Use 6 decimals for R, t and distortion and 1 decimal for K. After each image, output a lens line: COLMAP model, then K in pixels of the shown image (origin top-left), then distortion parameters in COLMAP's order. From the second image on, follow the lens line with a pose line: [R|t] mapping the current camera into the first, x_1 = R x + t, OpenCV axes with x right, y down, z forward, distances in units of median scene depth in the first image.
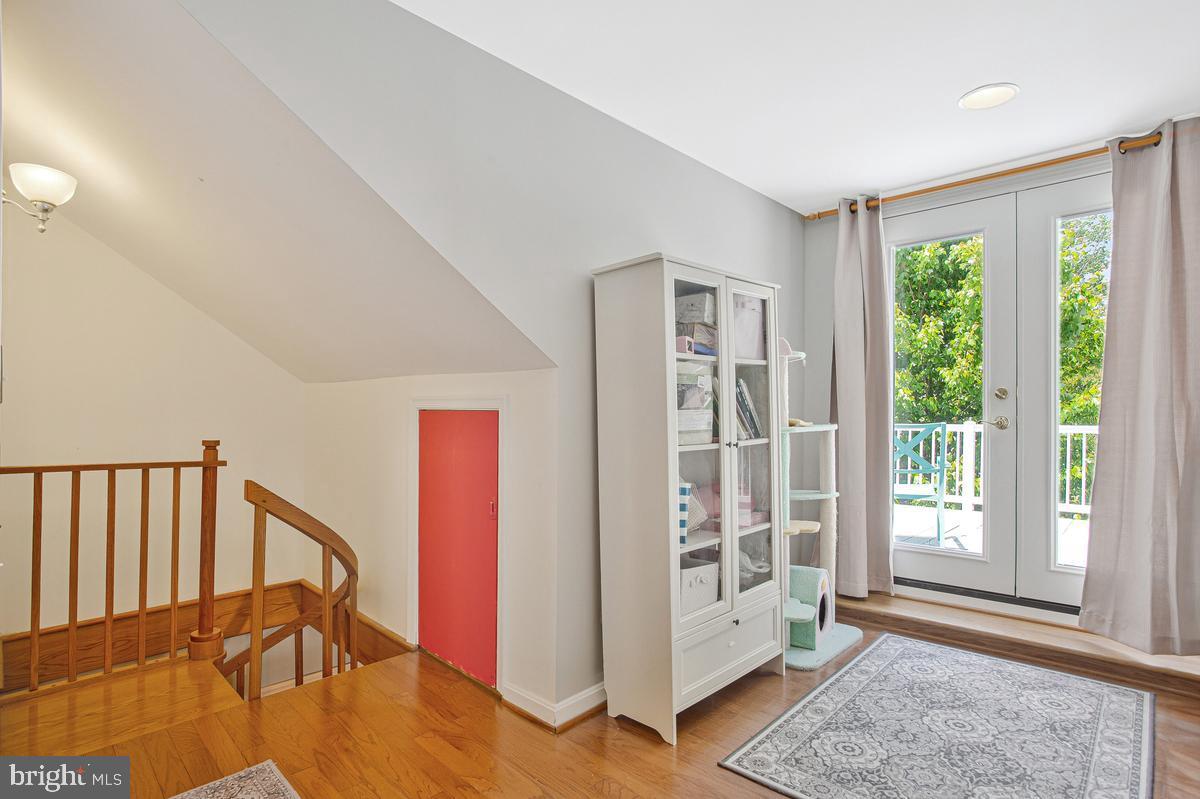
lens RADIAL K [[618.8, 0, 586.3], [0, 618.8, 411.6], [0, 0, 1]] dist [-0.084056, 0.040883]
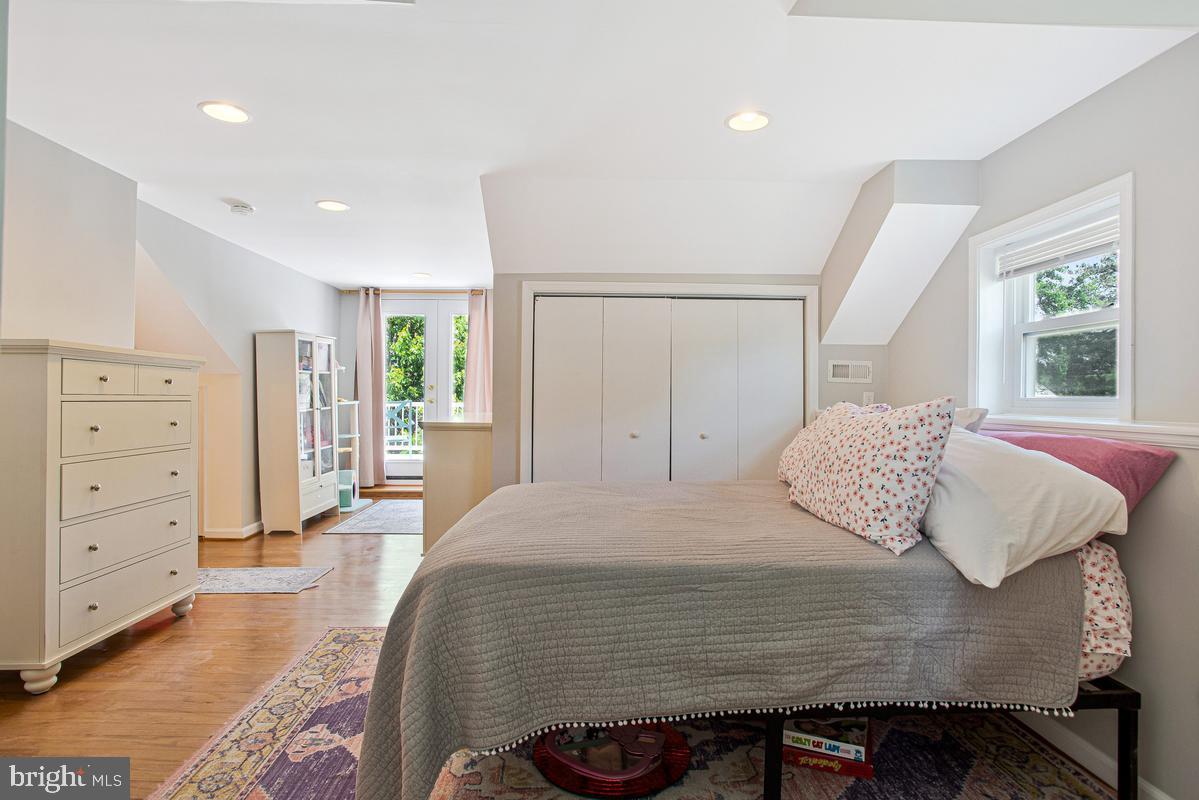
lens RADIAL K [[618.3, 0, 585.8], [0, 618.3, 412.1], [0, 0, 1]] dist [-0.084056, 0.040883]
pose [[0.711364, -0.015060, 0.702662, -0.516222], [-0.008720, 0.999504, 0.030251, -0.010540], [-0.702769, -0.027647, 0.710880, -1.049438]]
